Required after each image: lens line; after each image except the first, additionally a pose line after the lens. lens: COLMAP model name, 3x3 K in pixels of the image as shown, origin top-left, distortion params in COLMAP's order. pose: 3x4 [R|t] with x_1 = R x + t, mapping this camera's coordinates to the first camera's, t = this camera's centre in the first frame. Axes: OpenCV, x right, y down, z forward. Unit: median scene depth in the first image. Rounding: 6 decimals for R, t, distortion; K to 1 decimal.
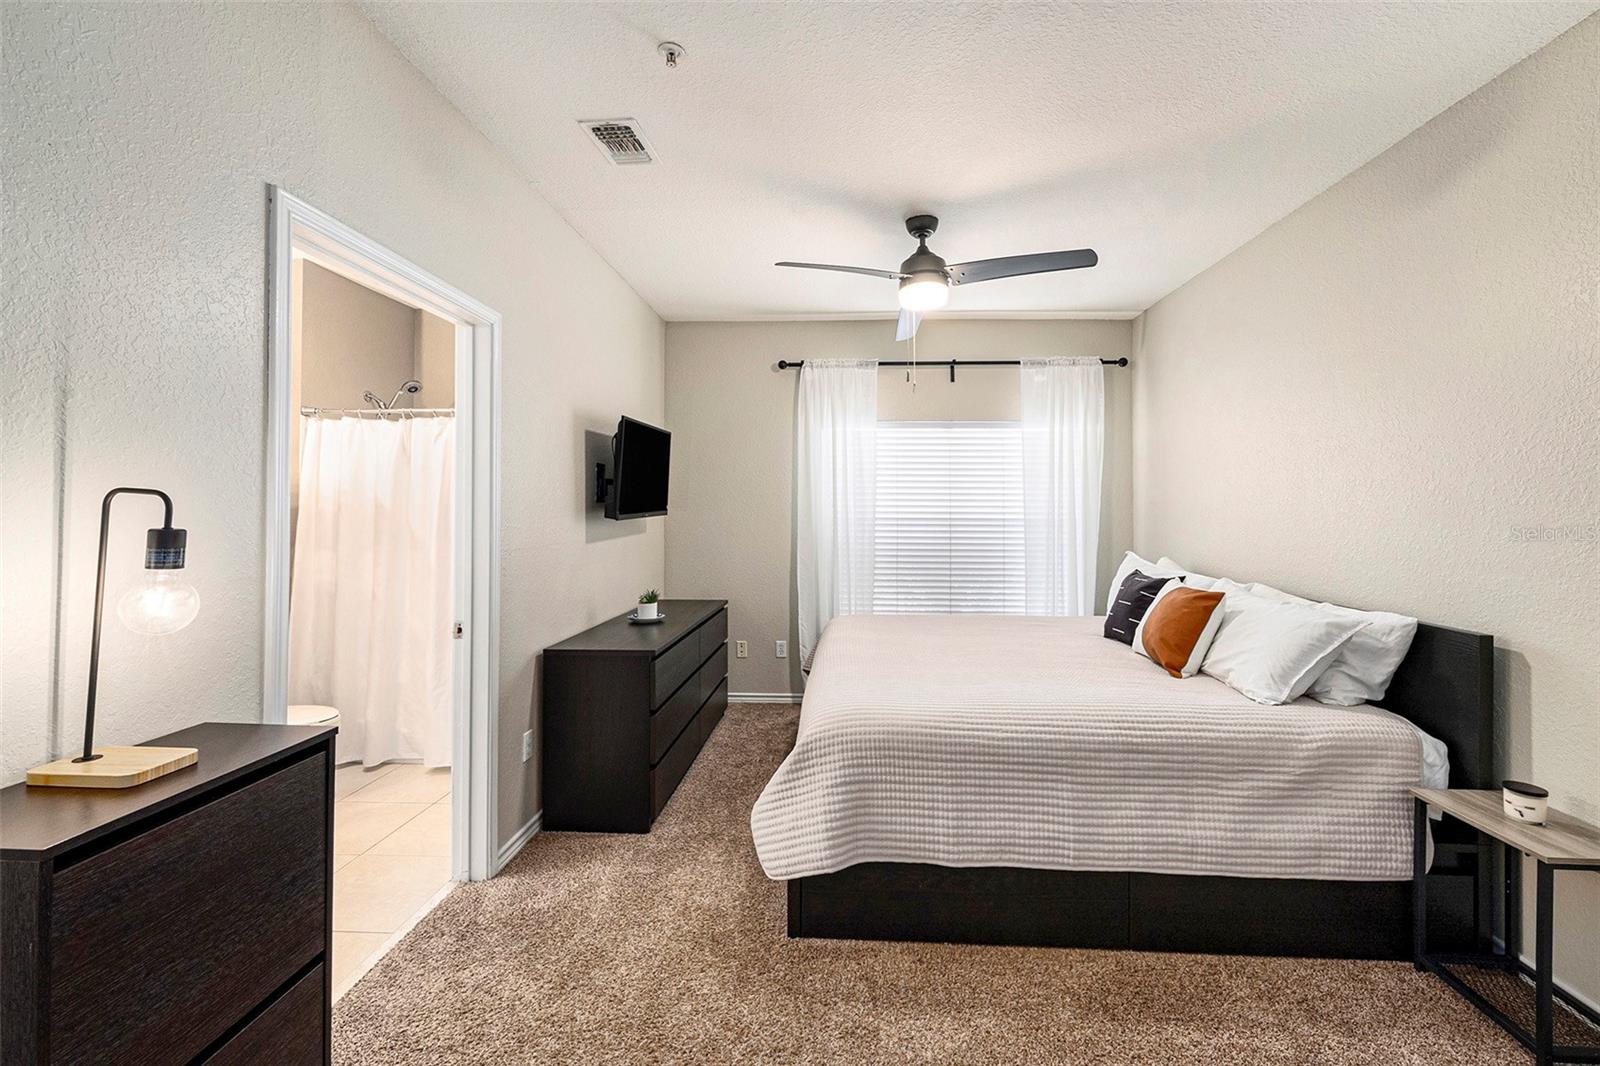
lens RADIAL K [[652.6, 0, 804.8], [0, 652.6, 517.3], [0, 0, 1]] dist [-0.002568, 0.000446]
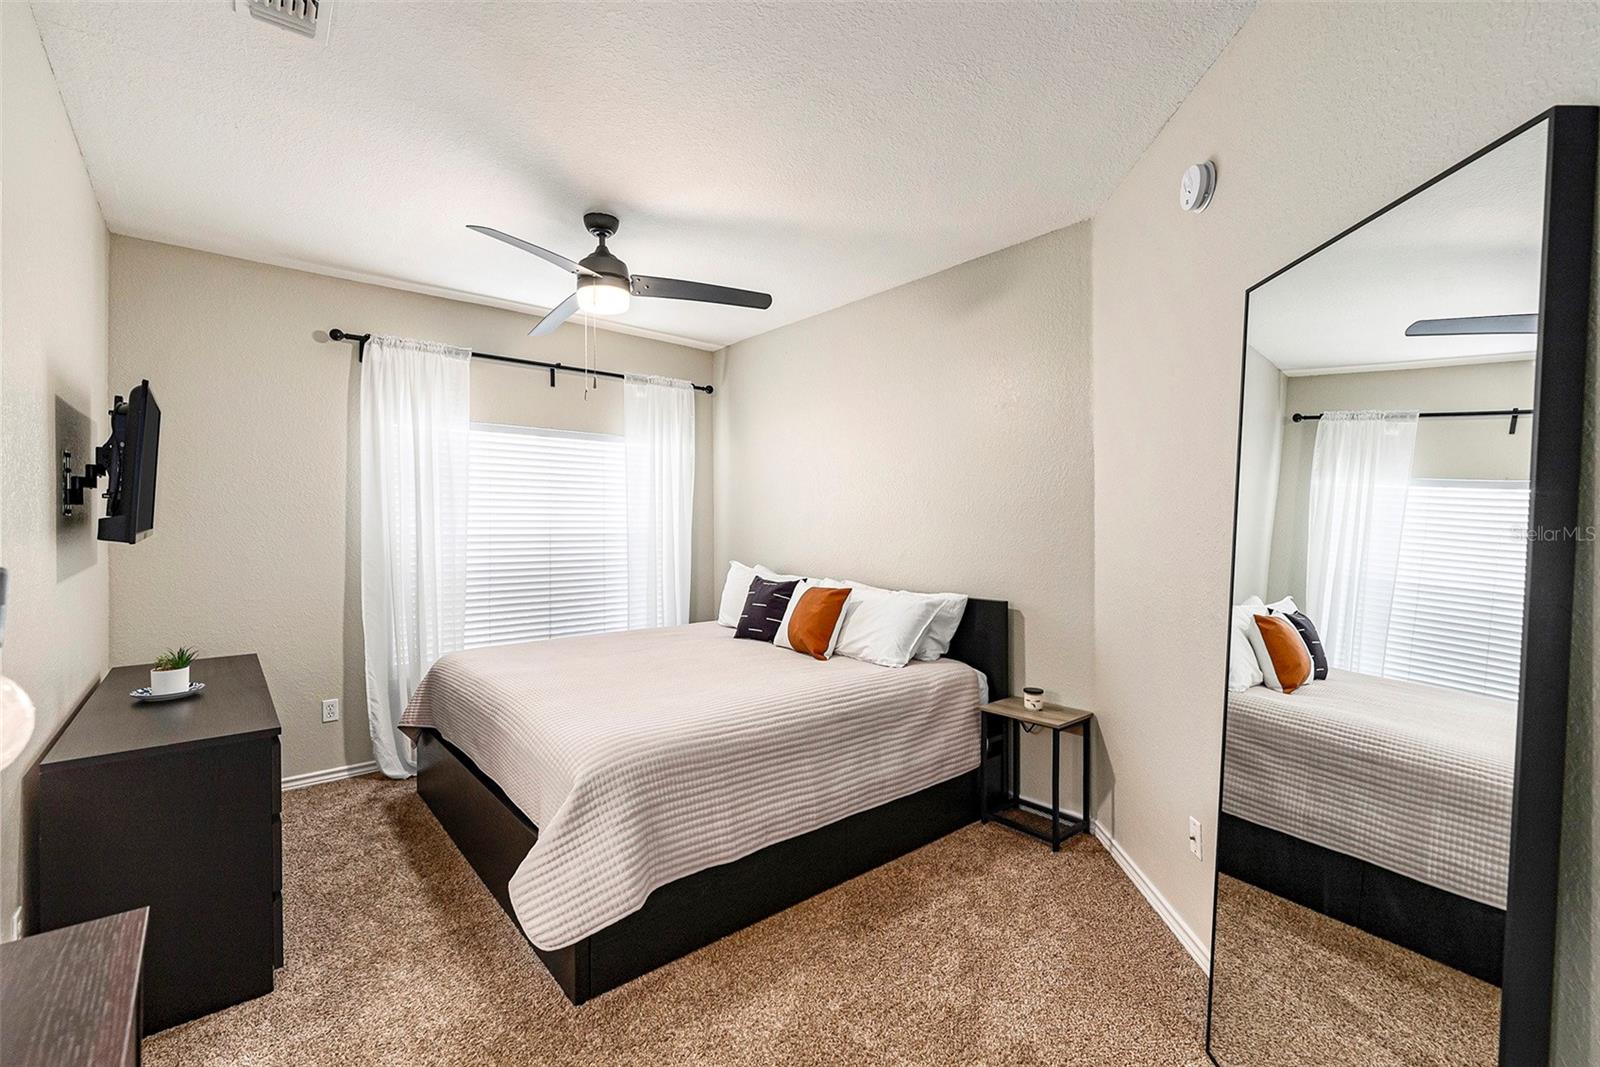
lens RADIAL K [[689.9, 0, 802.0], [0, 689.9, 537.3], [0, 0, 1]] dist [-0.000279, -0.000318]
pose [[0.727393, -0.017814, 0.685990, -0.430424], [0.013229, 0.999841, 0.011937, -0.002474], [-0.686094, 0.000392, 0.727513, 0.102772]]
